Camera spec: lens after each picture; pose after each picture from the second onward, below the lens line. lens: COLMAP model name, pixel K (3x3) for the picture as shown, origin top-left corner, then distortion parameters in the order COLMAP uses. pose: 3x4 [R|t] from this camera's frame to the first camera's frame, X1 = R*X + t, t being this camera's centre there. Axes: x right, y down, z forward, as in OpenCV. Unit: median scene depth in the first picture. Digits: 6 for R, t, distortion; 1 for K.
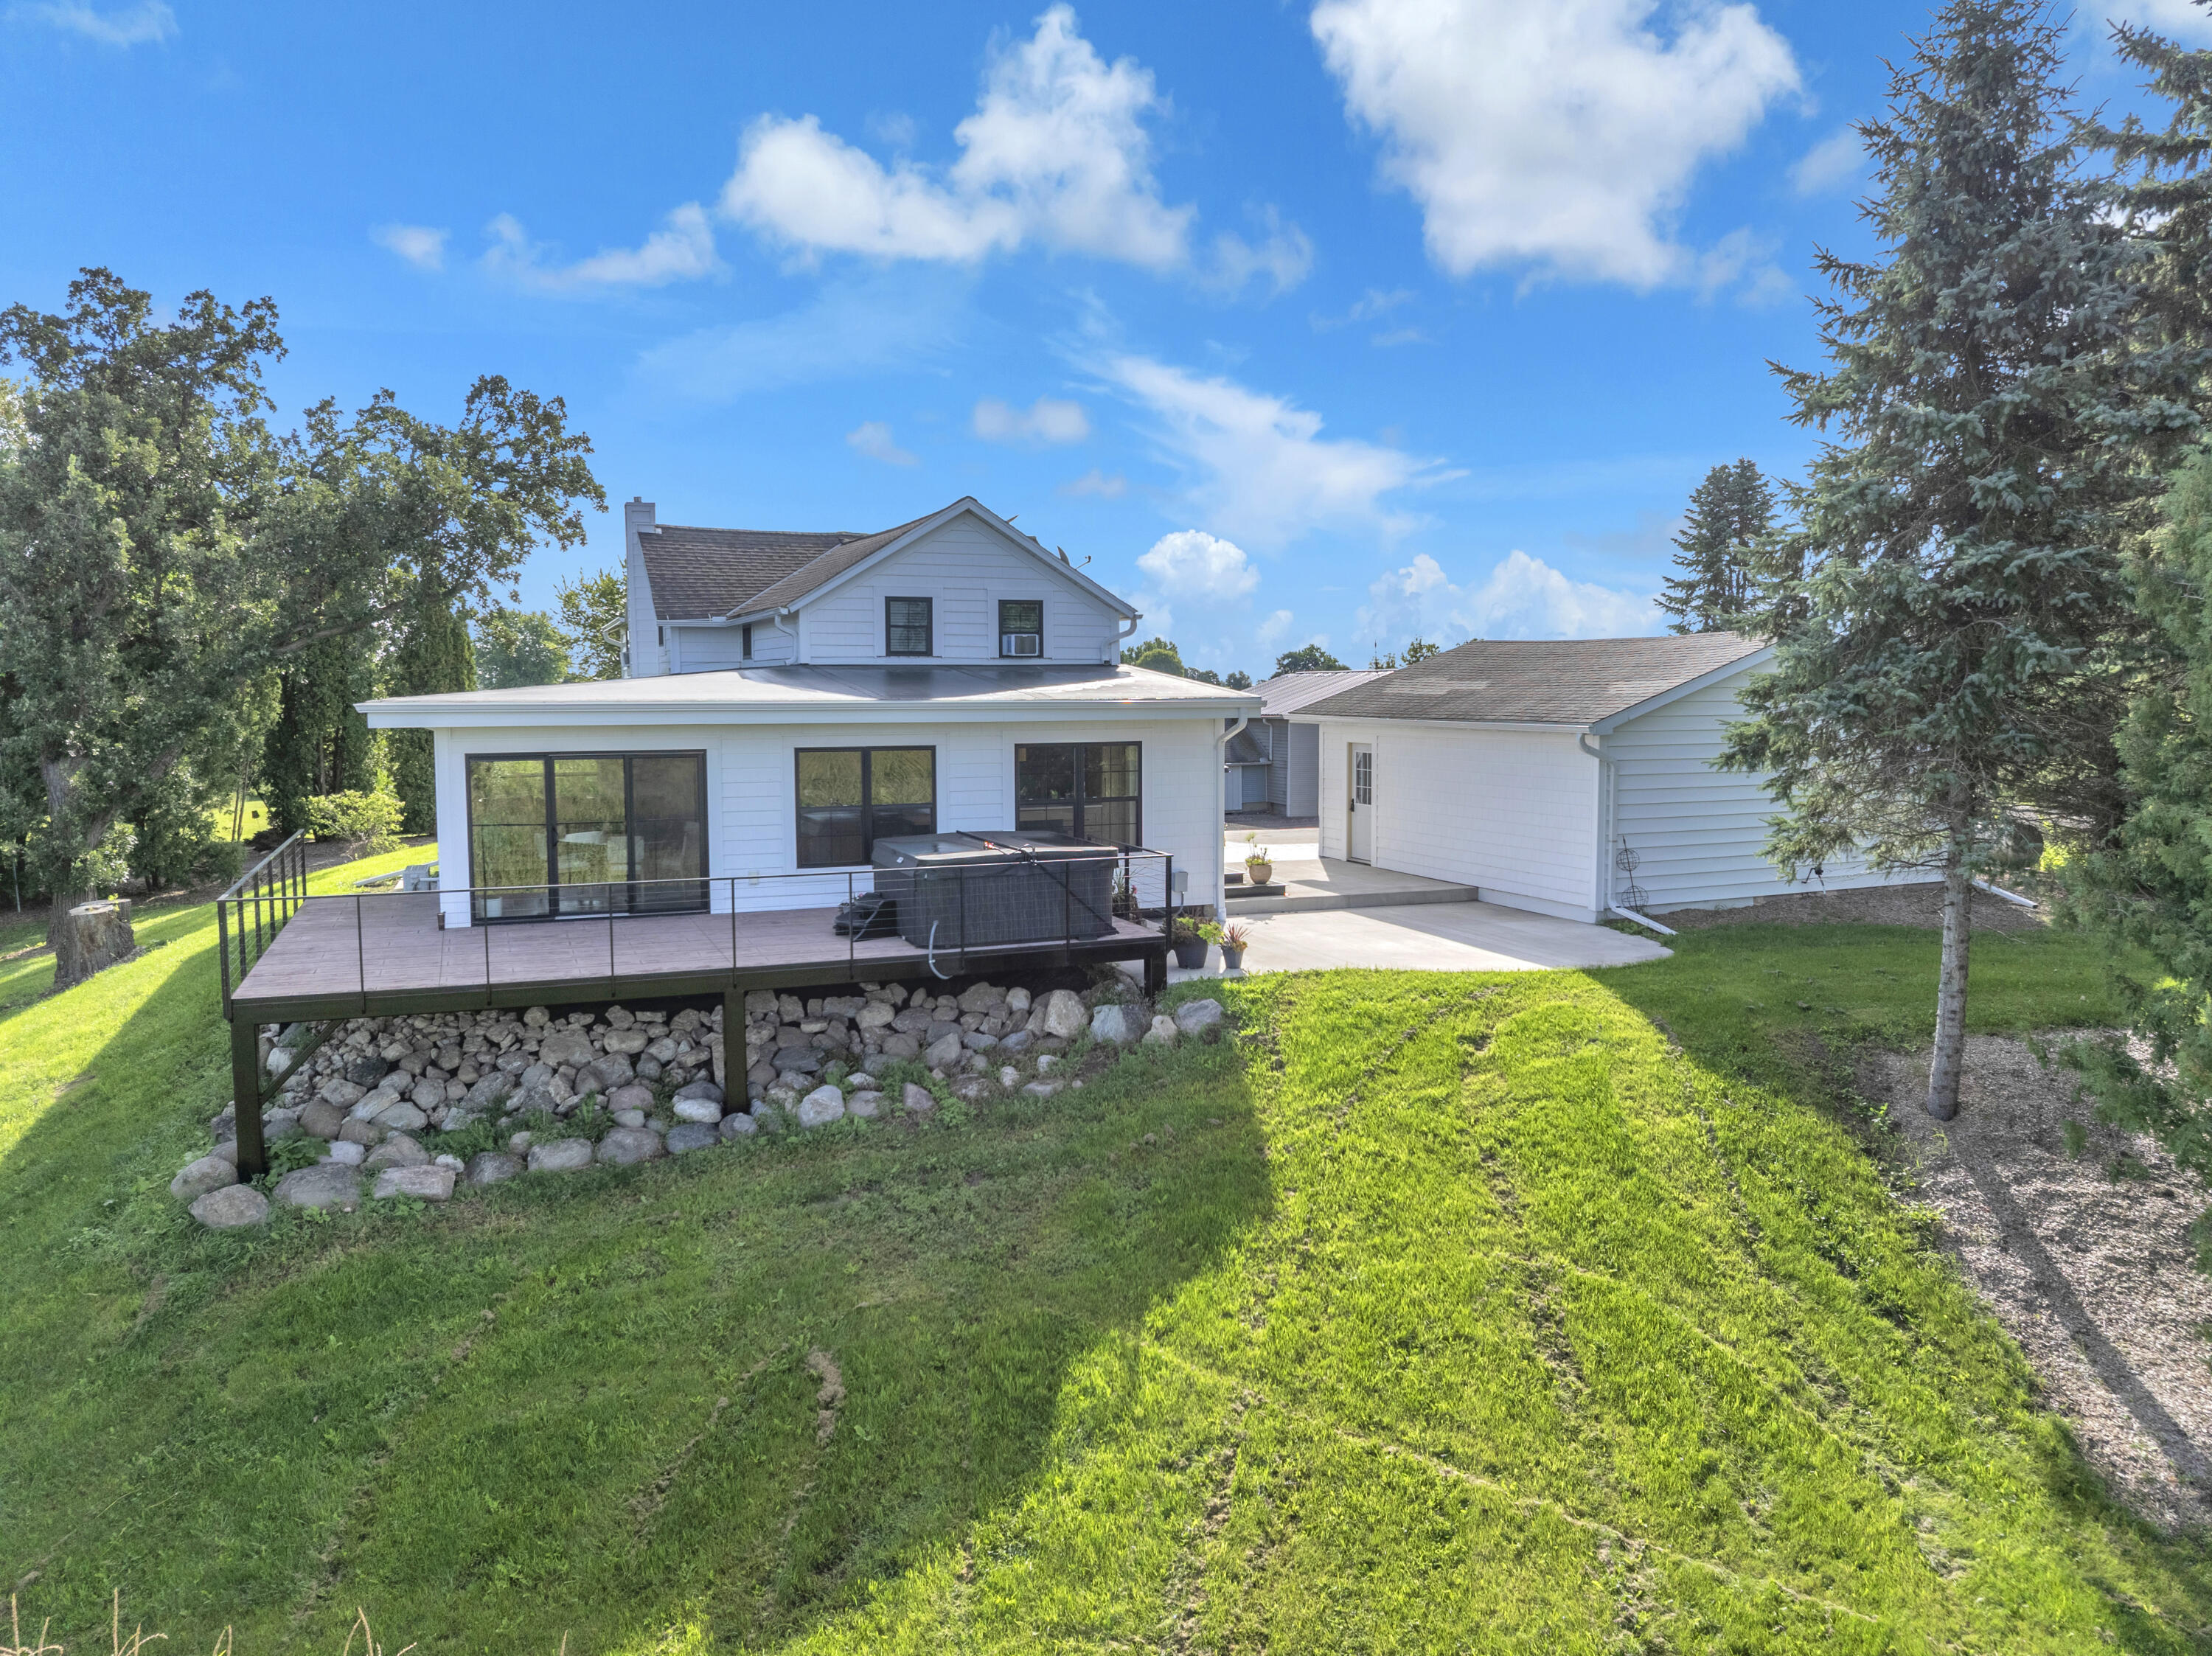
lens RADIAL K [[1550.7, 0, 1106.0], [0, 1550.7, 828.0], [0, 0, 1]] dist [-0.038335, -0.003480]
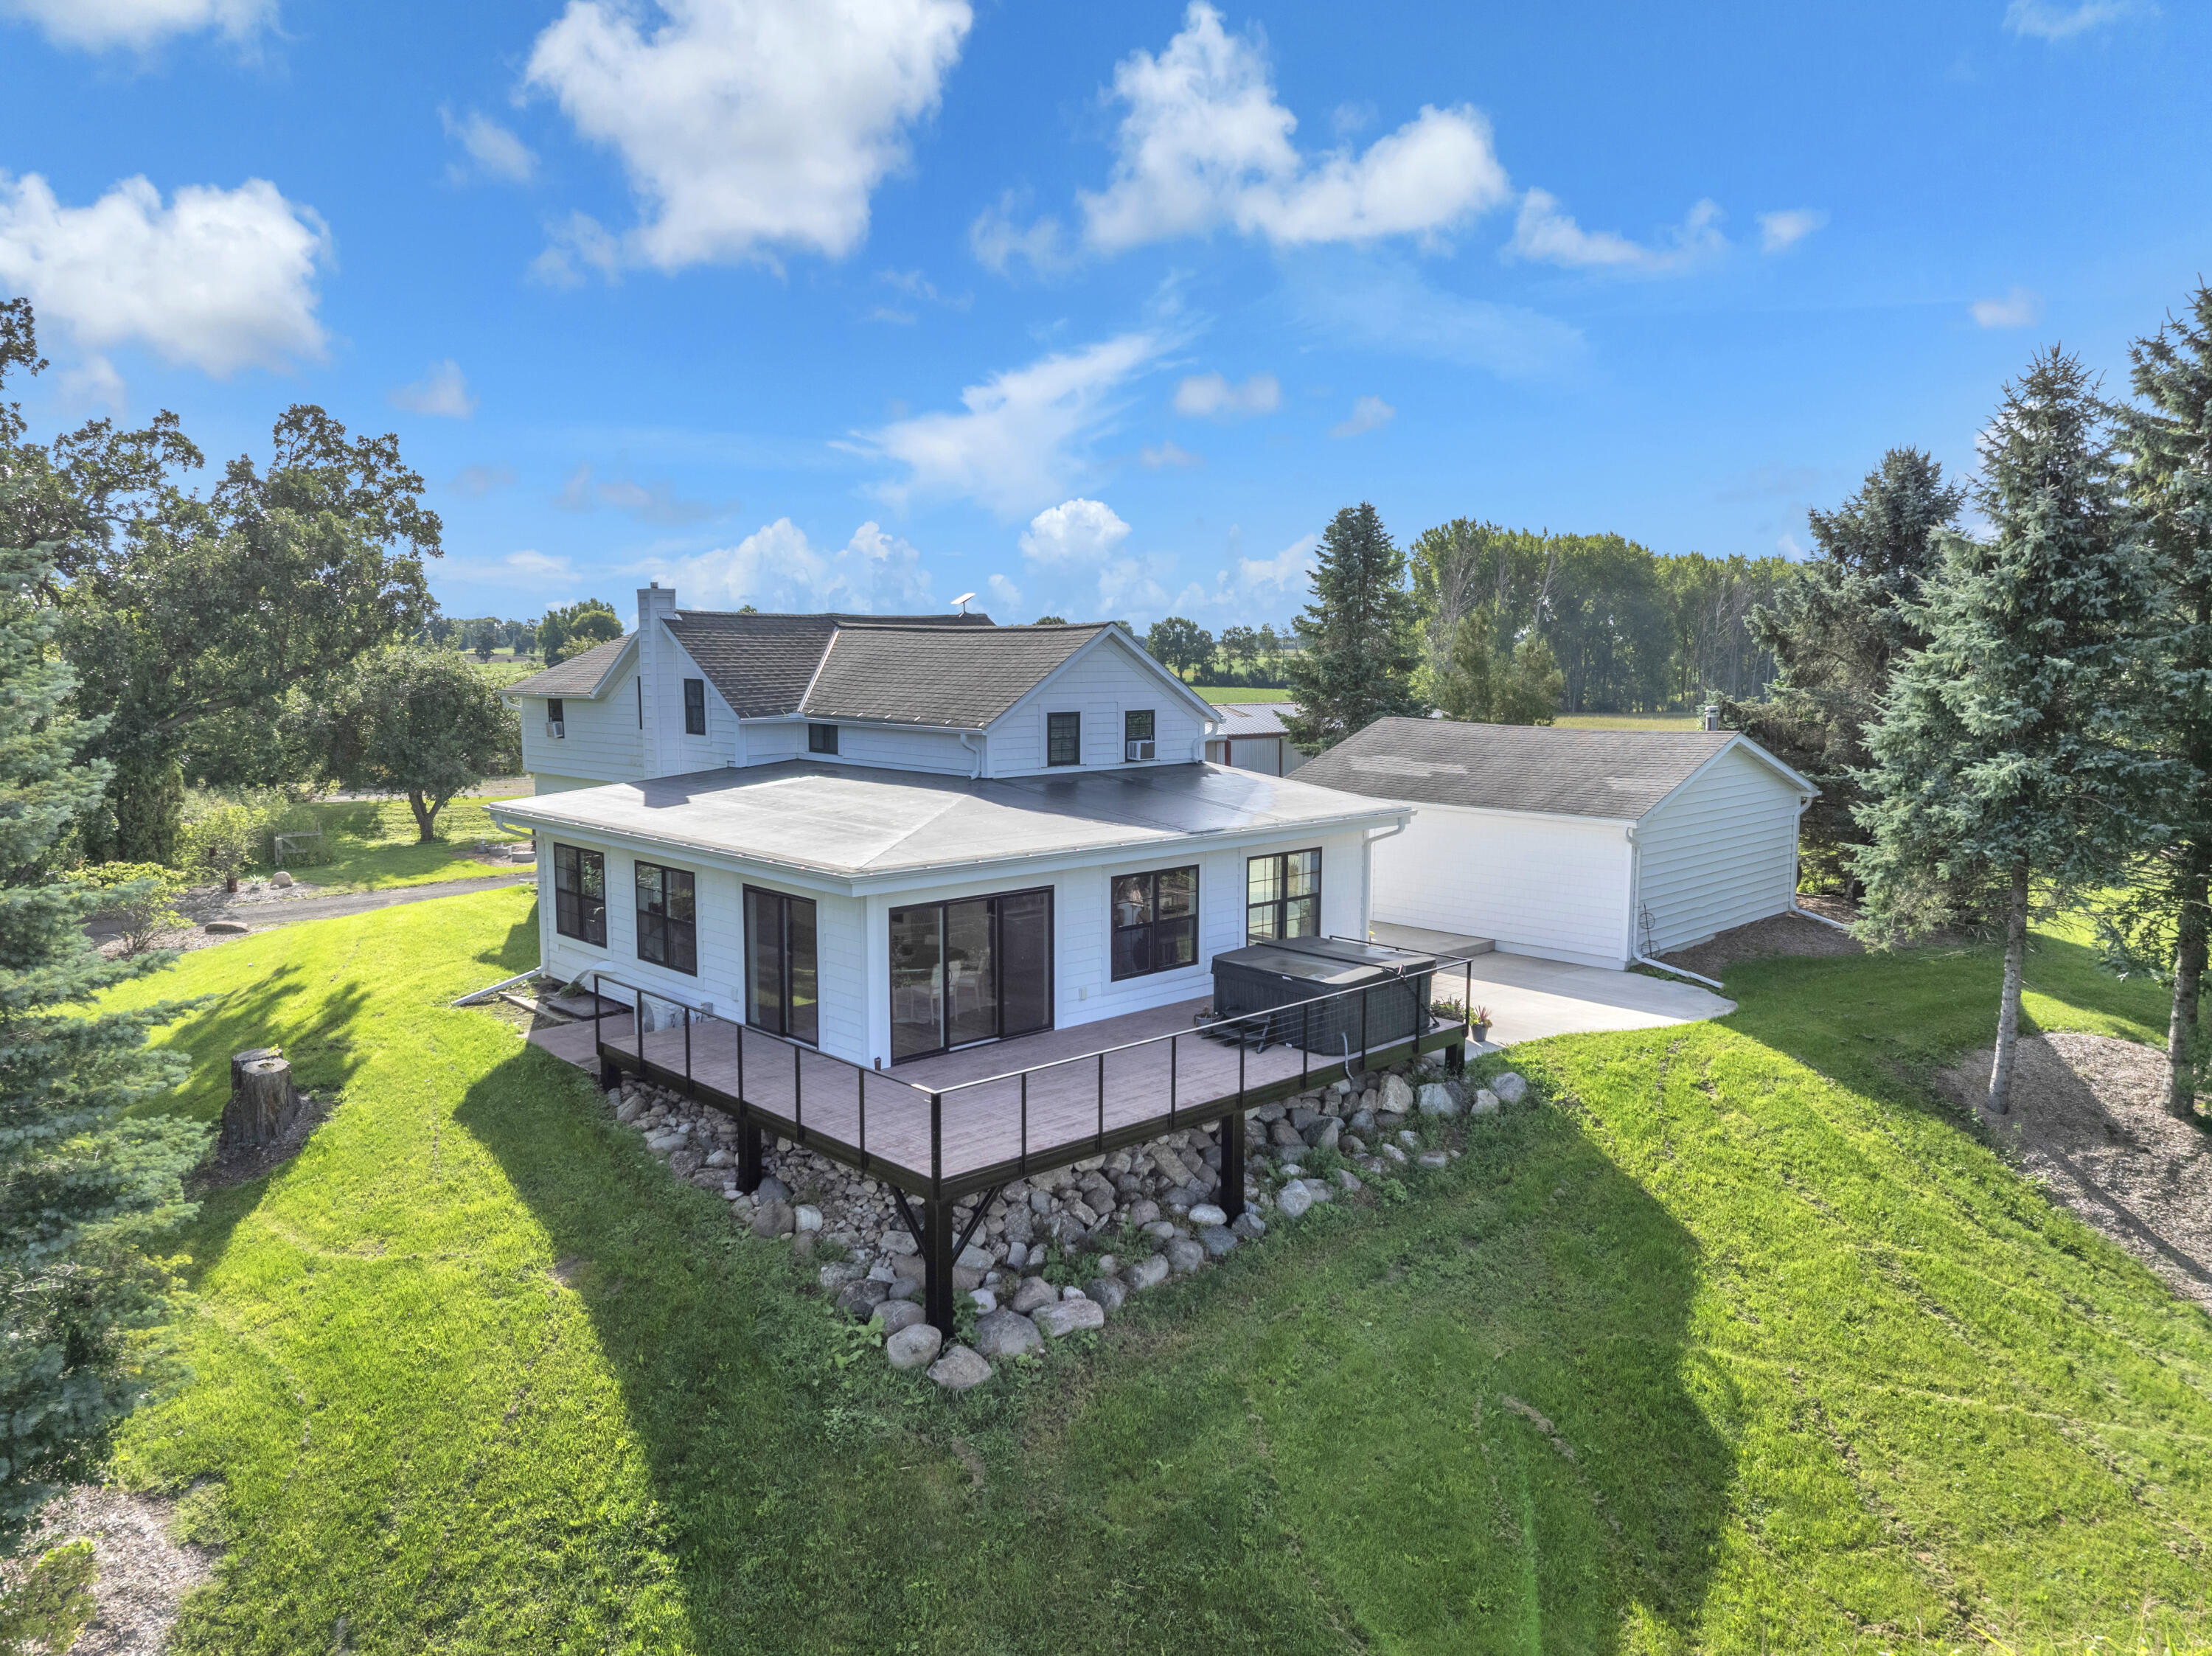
lens RADIAL K [[1560.7, 0, 1114.7], [0, 1560.7, 832.9], [0, 0, 1]] dist [-0.036229, 0.004100]
pose [[0.928336, -0.039147, 0.369675, -0.852656], [0.028133, 0.998986, 0.035142, -0.170958], [-0.370676, -0.022223, 0.928496, -0.076228]]
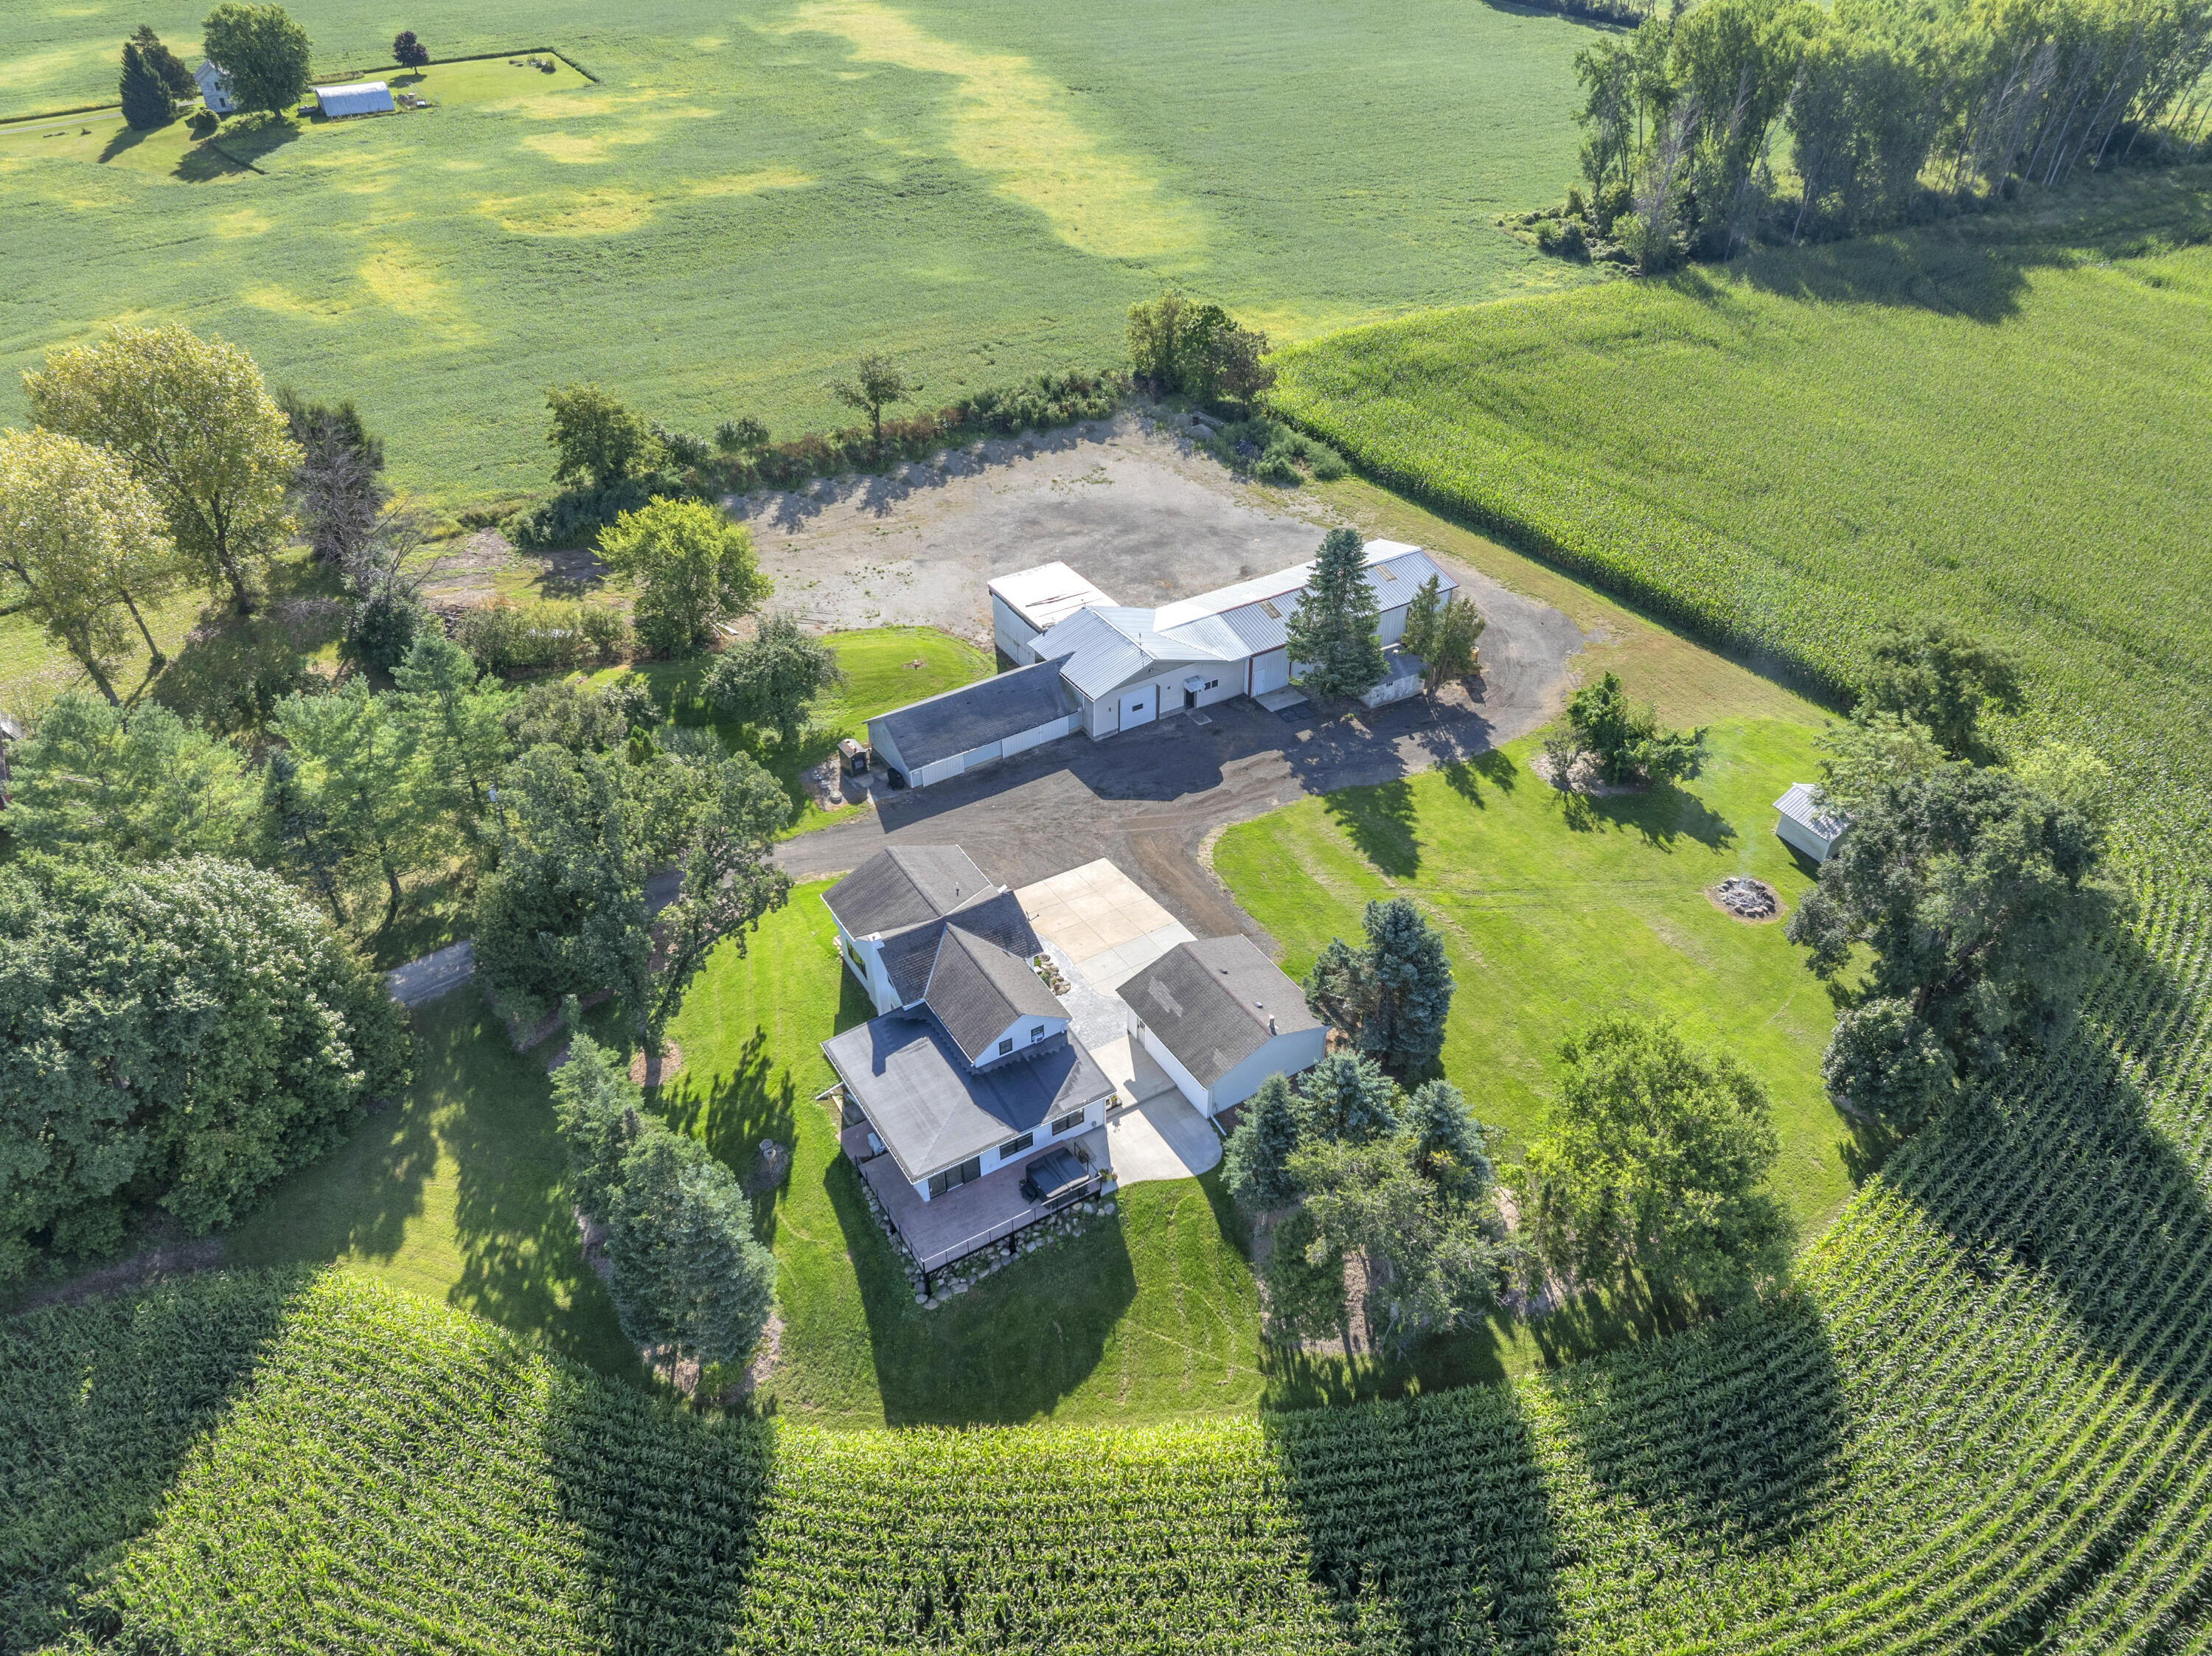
lens RADIAL K [[1538.2, 0, 1098.8], [0, 1538.2, 830.7], [0, 0, 1]] dist [-0.004081, 0.003408]
pose [[0.987177, -0.097517, 0.126377, -0.502914], [0.016741, 0.850583, 0.525574, -3.724888], [-0.158747, -0.516719, 0.841309, -2.550909]]
